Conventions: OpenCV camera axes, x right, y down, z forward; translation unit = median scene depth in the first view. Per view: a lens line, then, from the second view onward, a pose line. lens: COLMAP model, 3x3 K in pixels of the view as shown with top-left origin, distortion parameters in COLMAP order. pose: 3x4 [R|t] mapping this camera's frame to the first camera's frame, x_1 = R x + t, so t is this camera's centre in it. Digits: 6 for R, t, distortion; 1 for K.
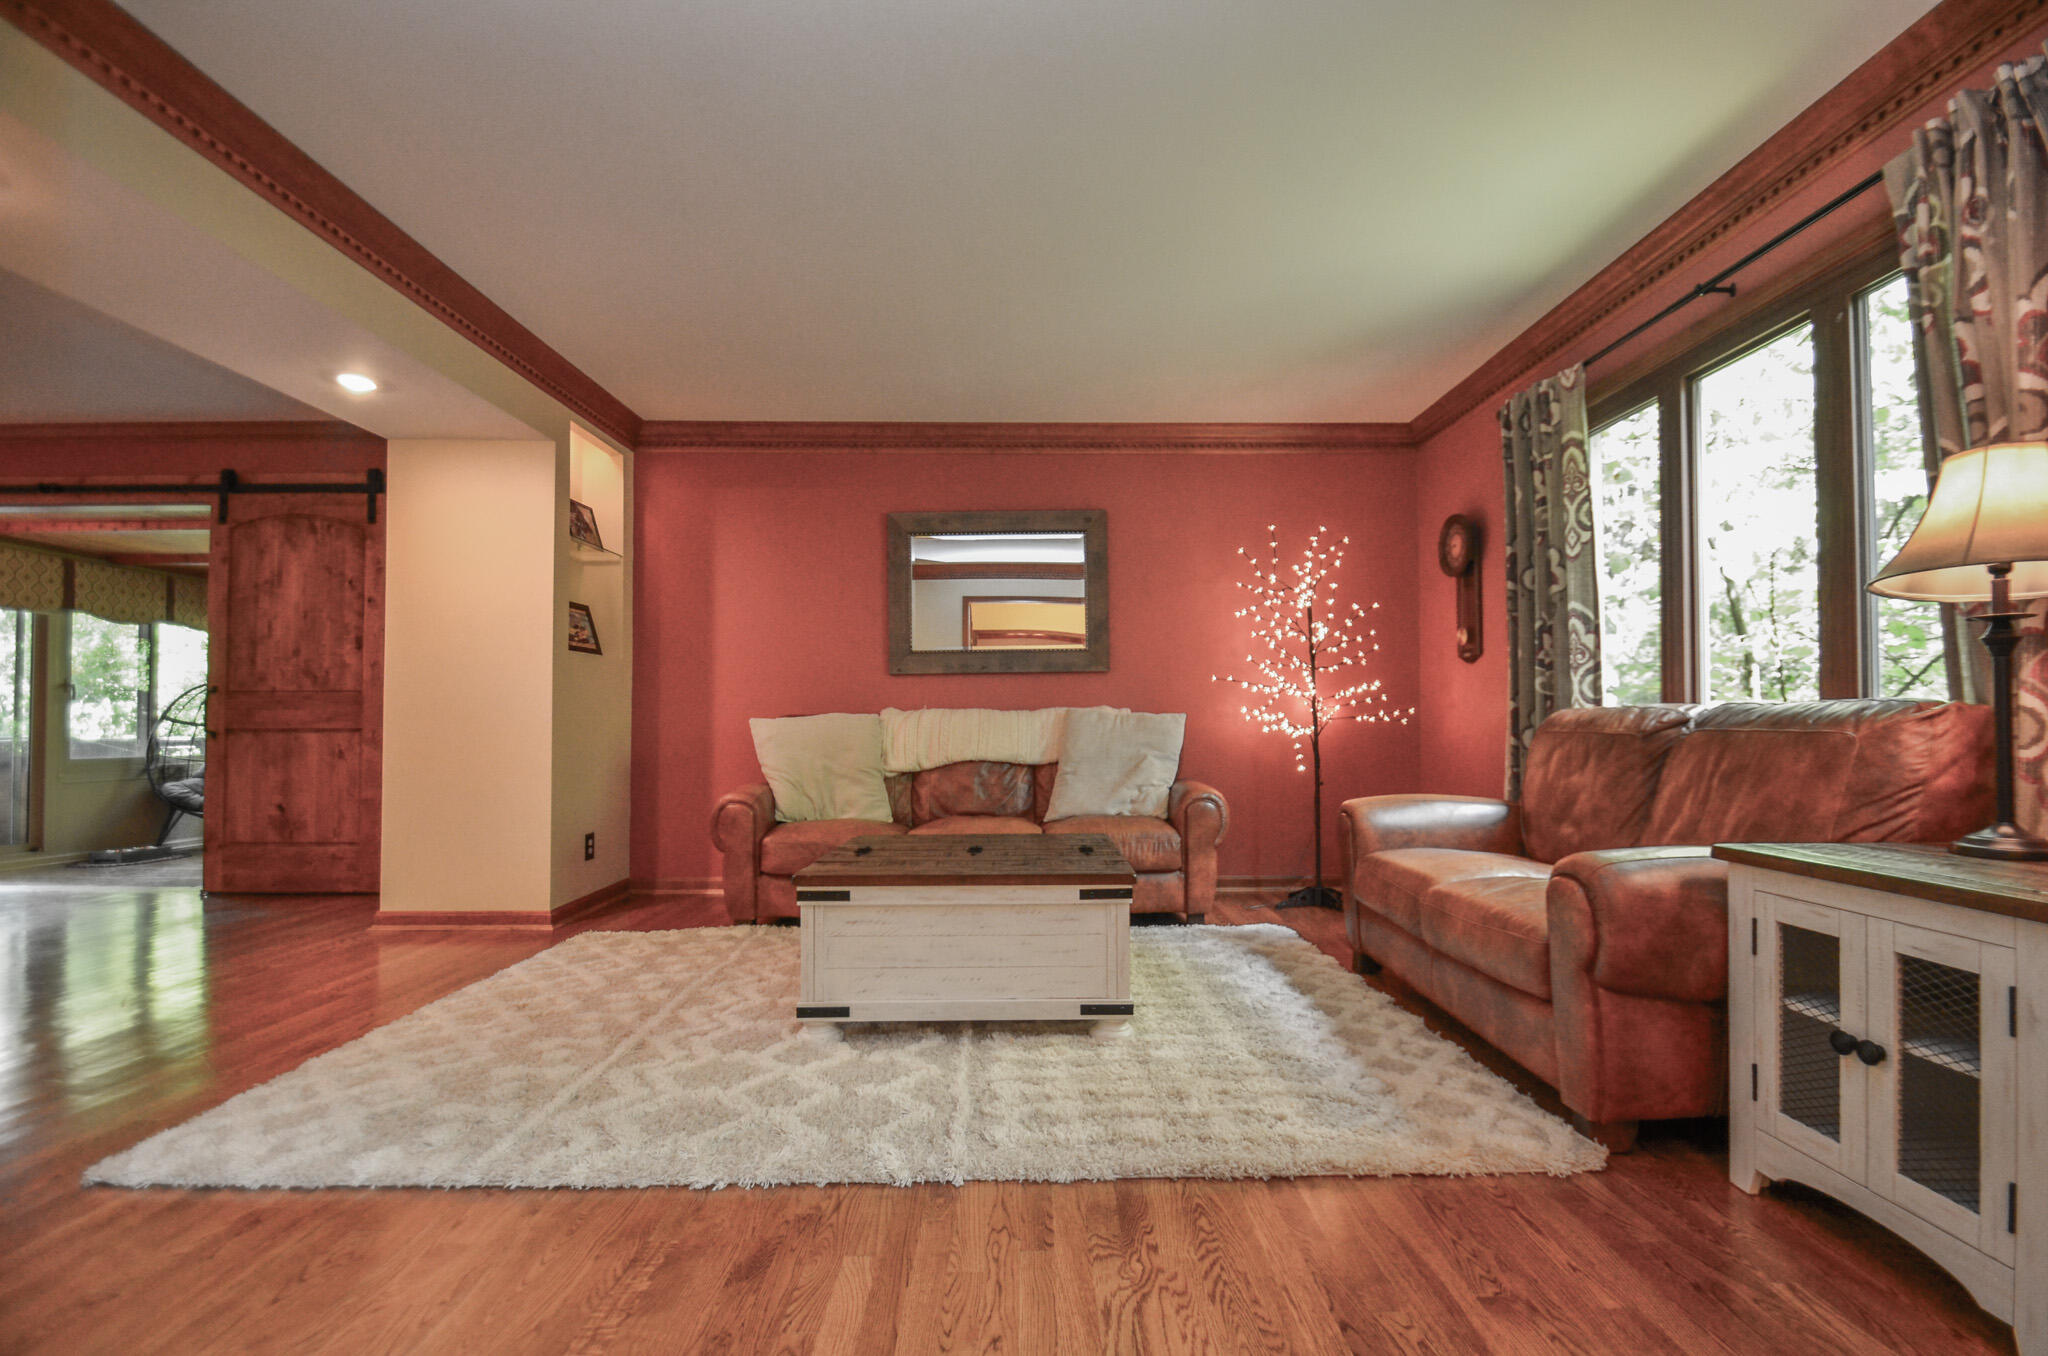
lens RADIAL K [[894.5, 0, 1041.0], [0, 894.5, 699.3], [0, 0, 1]] dist [0.004524, -0.000020]
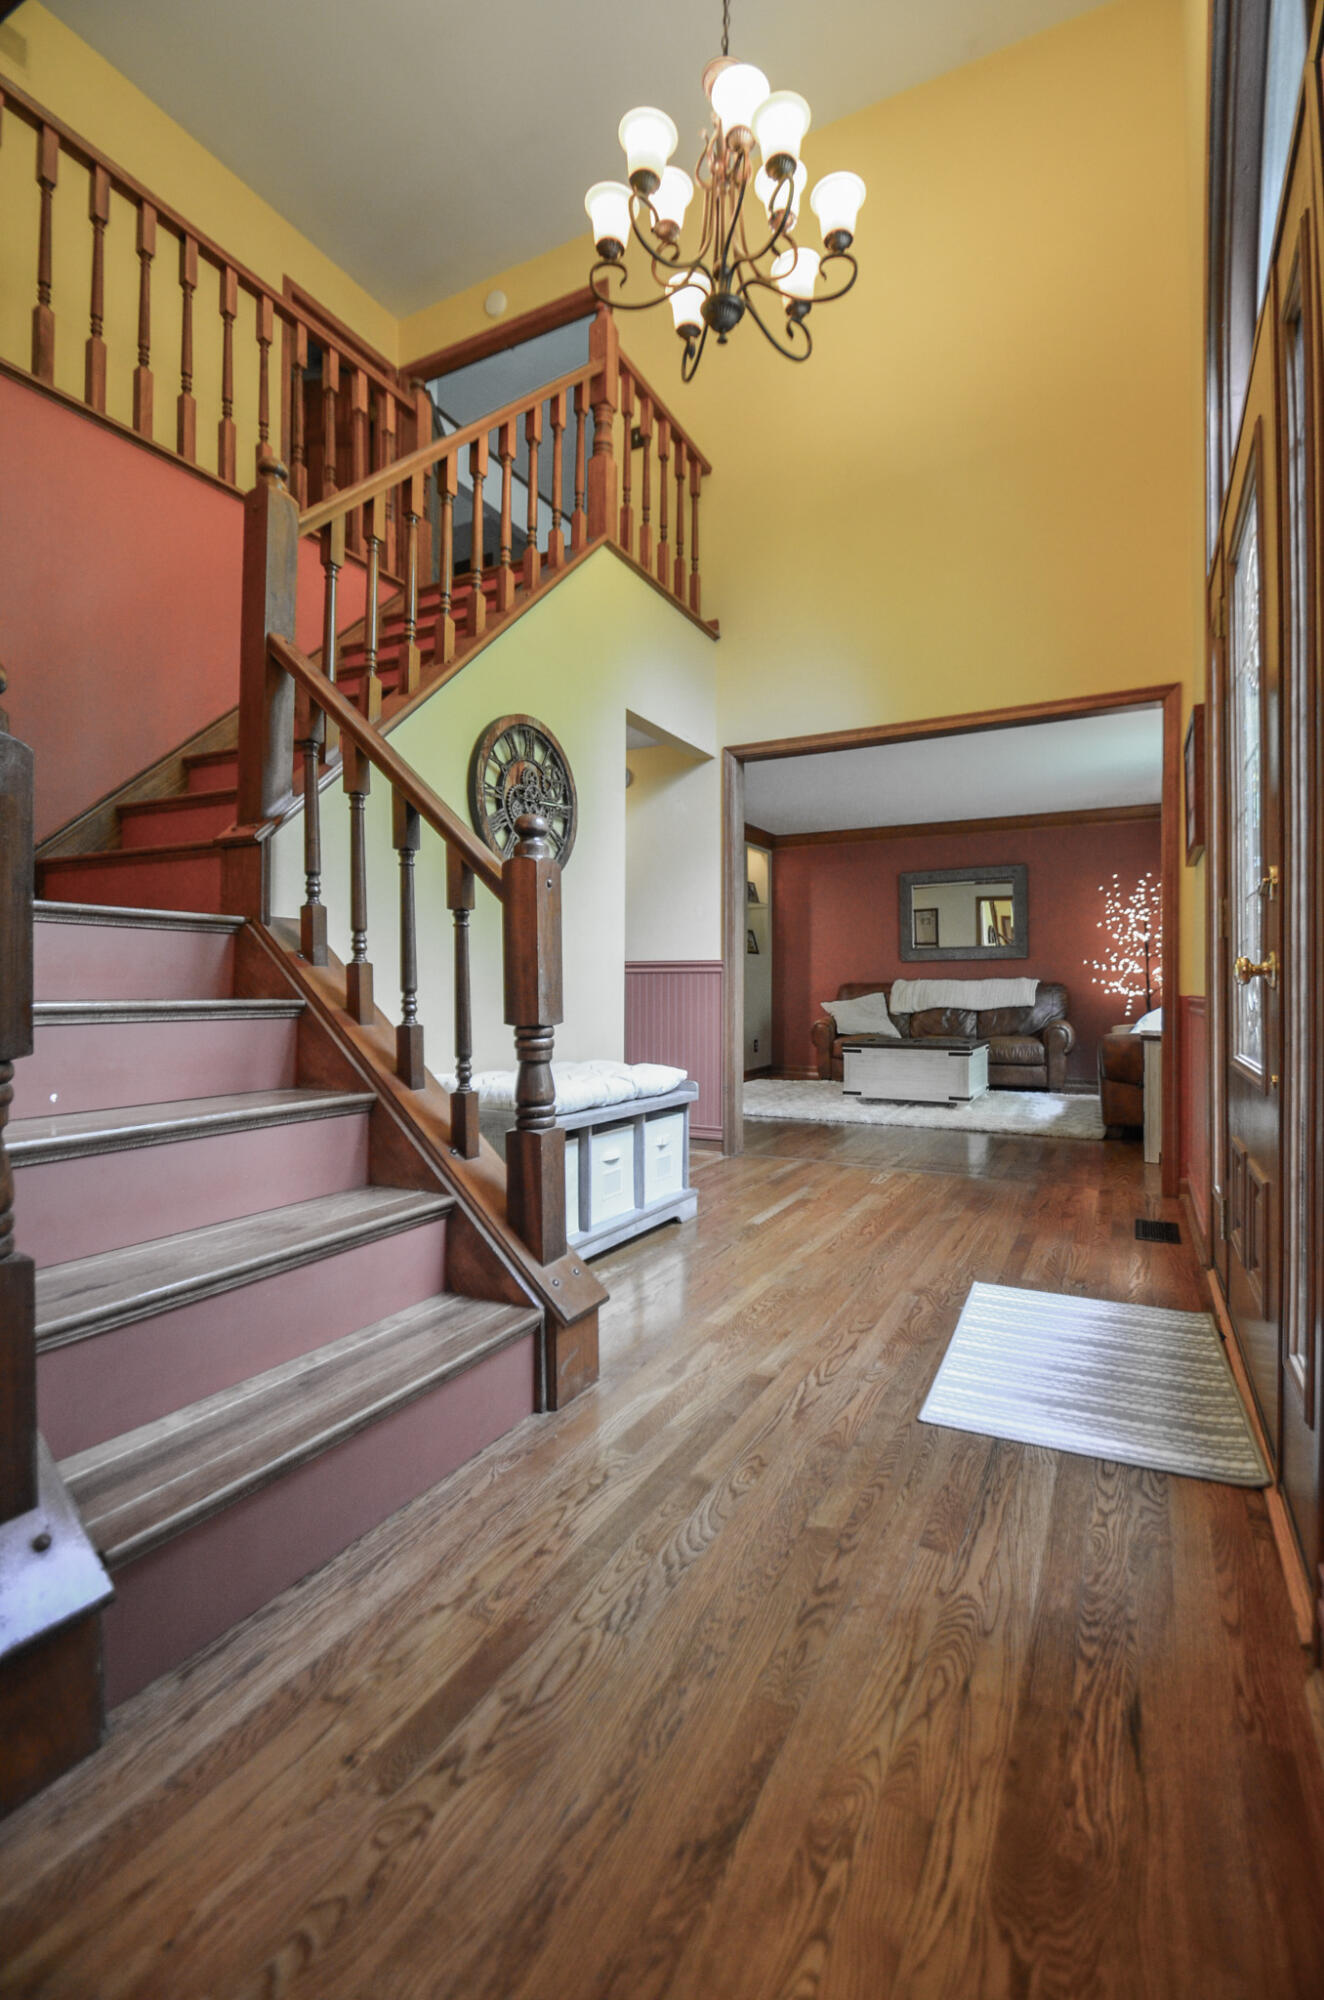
lens RADIAL K [[873.5, 0, 675.6], [0, 873.5, 986.6], [0, 0, 1]] dist [0.004524, -0.000020]
pose [[0.879607, 0.003461, -0.475689, 0.313013], [0.010171, 0.999608, 0.026080, -0.029502], [0.475593, -0.027778, 0.879227, -0.907446]]
